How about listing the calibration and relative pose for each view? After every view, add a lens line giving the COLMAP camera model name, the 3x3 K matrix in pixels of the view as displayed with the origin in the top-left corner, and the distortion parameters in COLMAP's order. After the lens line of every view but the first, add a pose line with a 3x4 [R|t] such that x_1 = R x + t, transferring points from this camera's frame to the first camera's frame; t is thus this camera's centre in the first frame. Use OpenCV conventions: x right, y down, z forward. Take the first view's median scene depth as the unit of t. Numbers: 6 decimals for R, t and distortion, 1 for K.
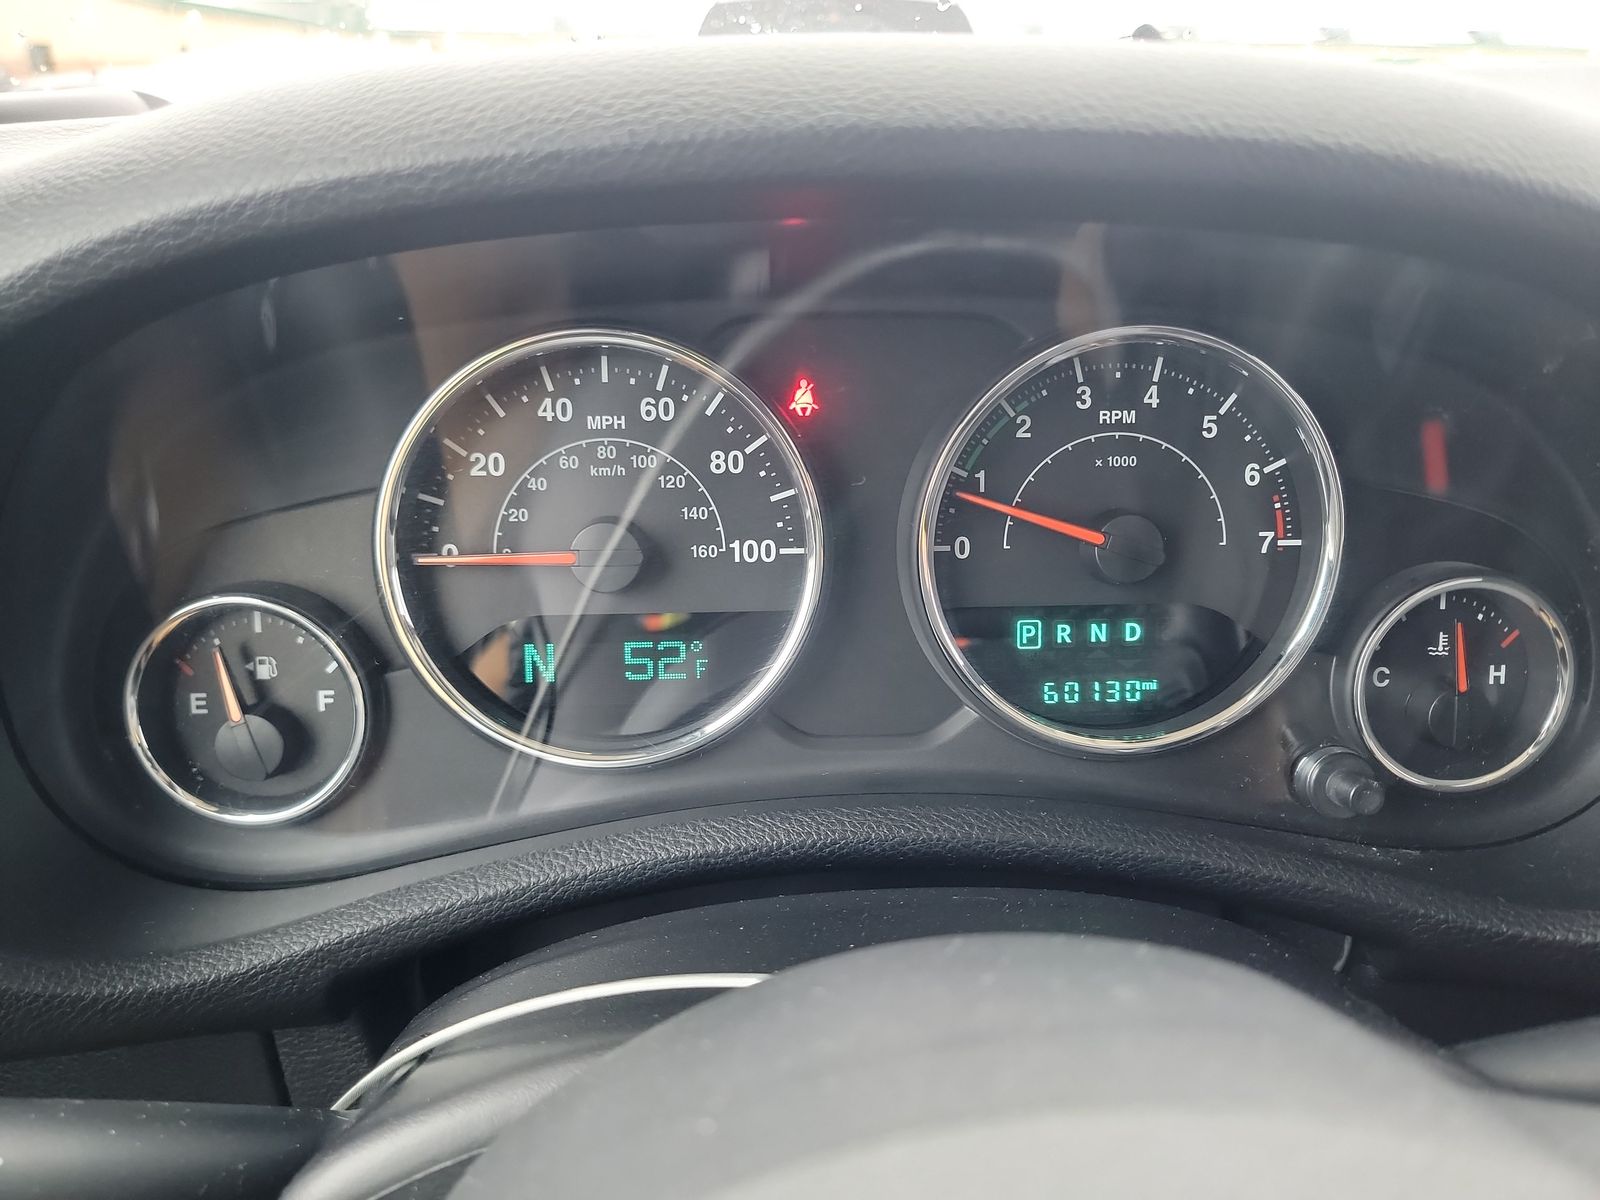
lens RADIAL K [[1113.2, 0, 794.8], [0, 1113.2, 600.0], [0, 0, 1]] dist [0.041731, -0.002905]
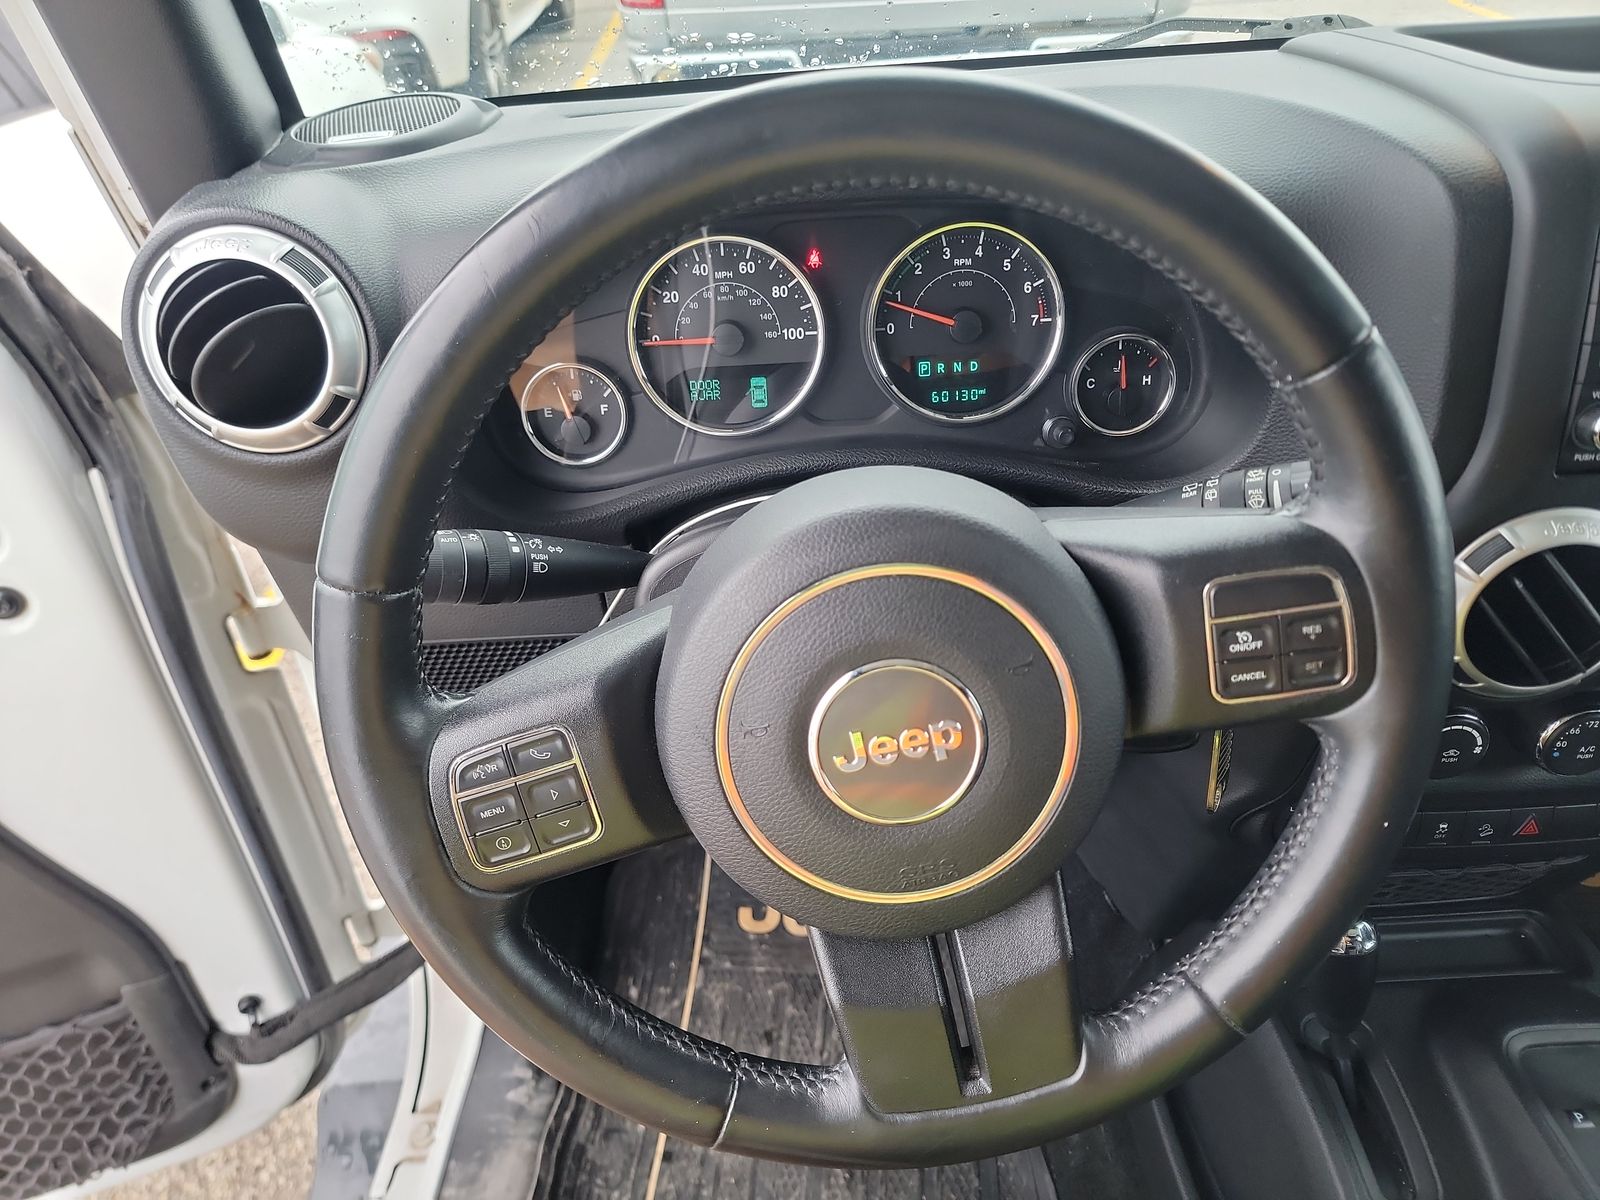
lens RADIAL K [[1113.2, 0, 794.8], [0, 1113.2, 600.0], [0, 0, 1]] dist [0.041731, -0.002905]
pose [[0.999245, -0.027516, -0.027413, 0.010778], [0.032779, 0.976028, 0.215162, -0.005017], [0.020835, -0.215899, 0.976193, -1.222199]]
